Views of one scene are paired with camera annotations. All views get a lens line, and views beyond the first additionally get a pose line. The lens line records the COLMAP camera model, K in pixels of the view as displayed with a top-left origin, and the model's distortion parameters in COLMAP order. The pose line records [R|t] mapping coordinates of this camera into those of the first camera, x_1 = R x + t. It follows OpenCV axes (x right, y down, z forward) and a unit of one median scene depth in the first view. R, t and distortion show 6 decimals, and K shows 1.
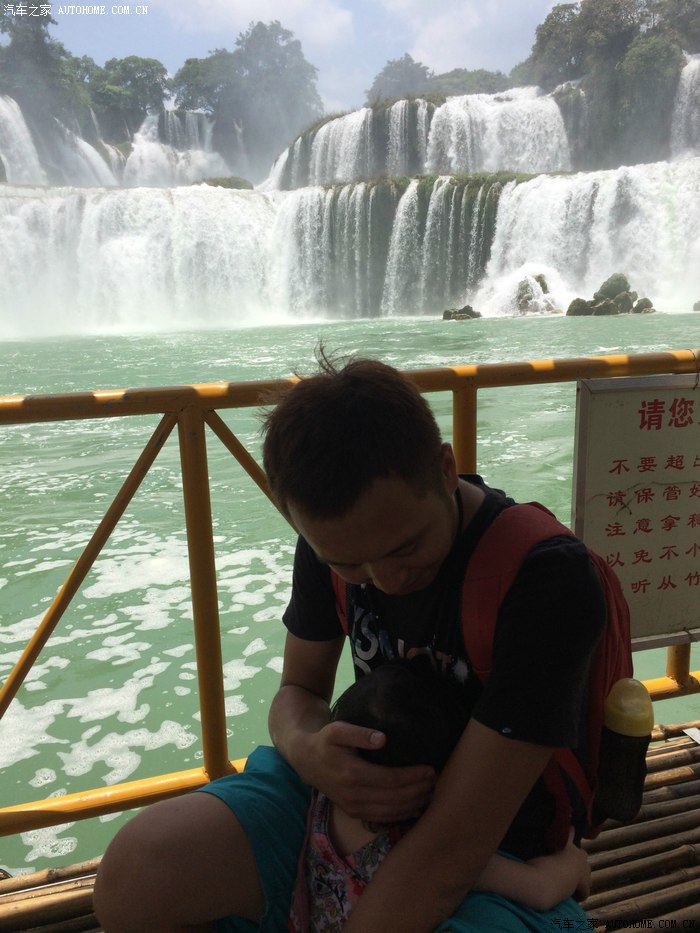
lens RADIAL K [[793.9, 0, 350.0], [0, 793.9, 466.5], [0, 0, 1]] dist [0.078821, -0.109634]
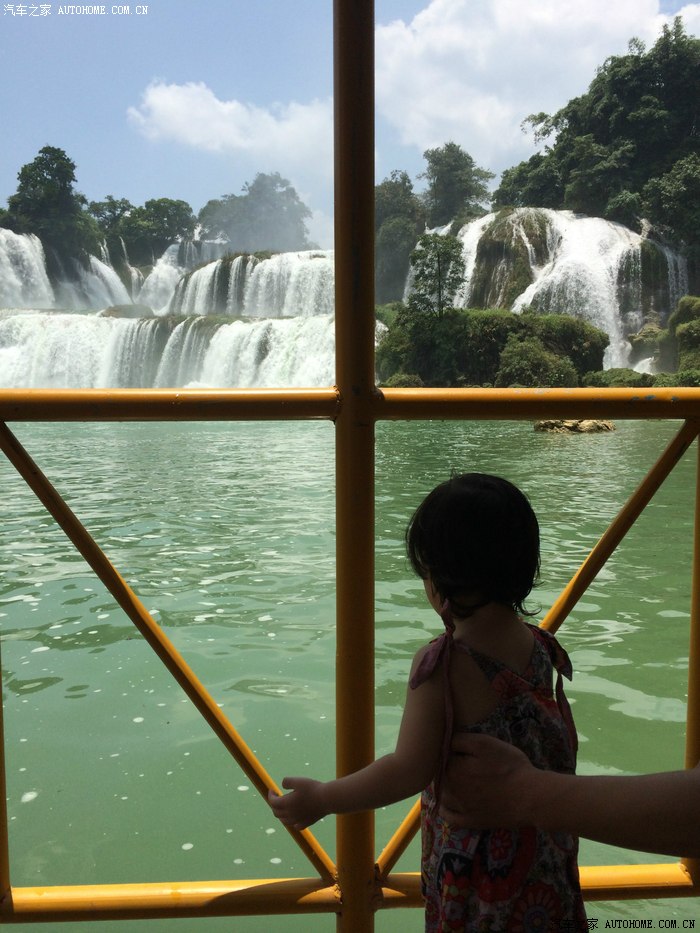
lens RADIAL K [[805.7, 0, 350.0], [0, 805.7, 466.5], [0, 0, 1]] dist [0.099020, -0.124442]
pose [[0.983623, 0.059683, -0.170070, 0.494853], [-0.079381, 0.990591, -0.111479, 0.031445], [0.161817, 0.123153, 0.979106, -0.259902]]
